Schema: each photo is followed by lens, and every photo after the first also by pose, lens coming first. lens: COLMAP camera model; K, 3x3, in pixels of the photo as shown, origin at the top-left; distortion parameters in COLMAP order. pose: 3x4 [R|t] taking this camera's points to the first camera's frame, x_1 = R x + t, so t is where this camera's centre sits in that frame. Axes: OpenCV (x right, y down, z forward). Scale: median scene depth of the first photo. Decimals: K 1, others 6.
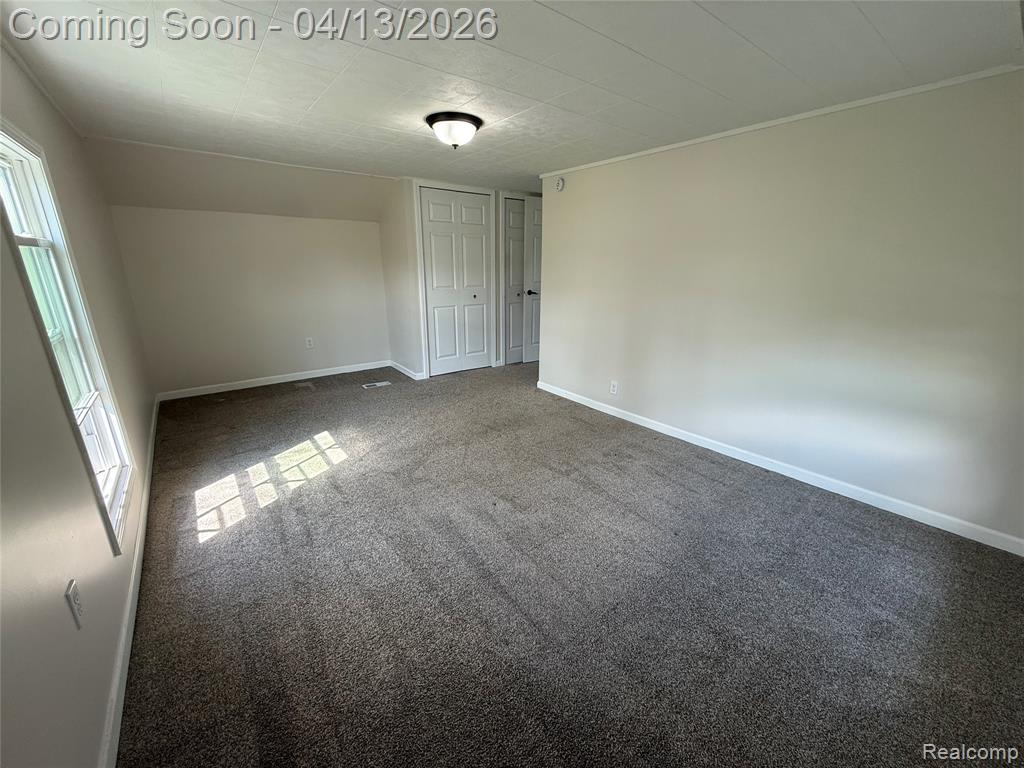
lens RADIAL K [[405.2, 0, 514.6], [0, 405.2, 386.5], [0, 0, 1]] dist [-0.000373, 0.000082]
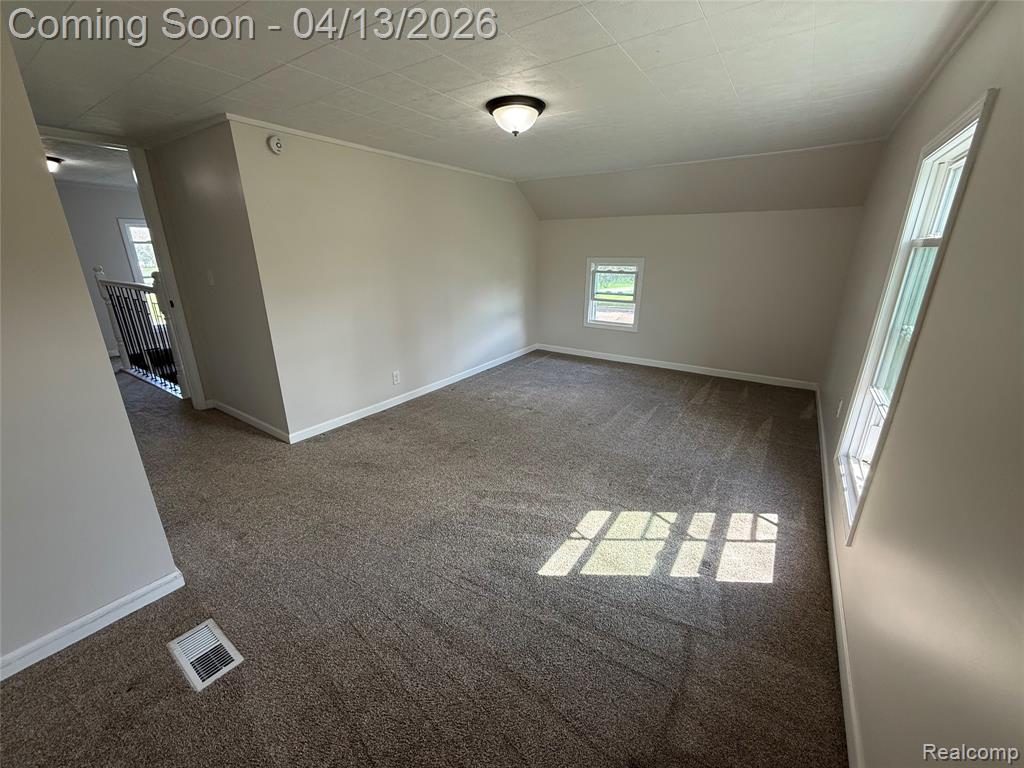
lens RADIAL K [[405.2, 0, 509.7], [0, 405.2, 385.2], [0, 0, 1]] dist [-0.000373, 0.000082]
pose [[-0.295526, -0.310126, 0.903597, -1.026199], [0.283511, 0.874762, 0.392953, -0.400152], [-0.912297, 0.372308, -0.170591, 1.219975]]
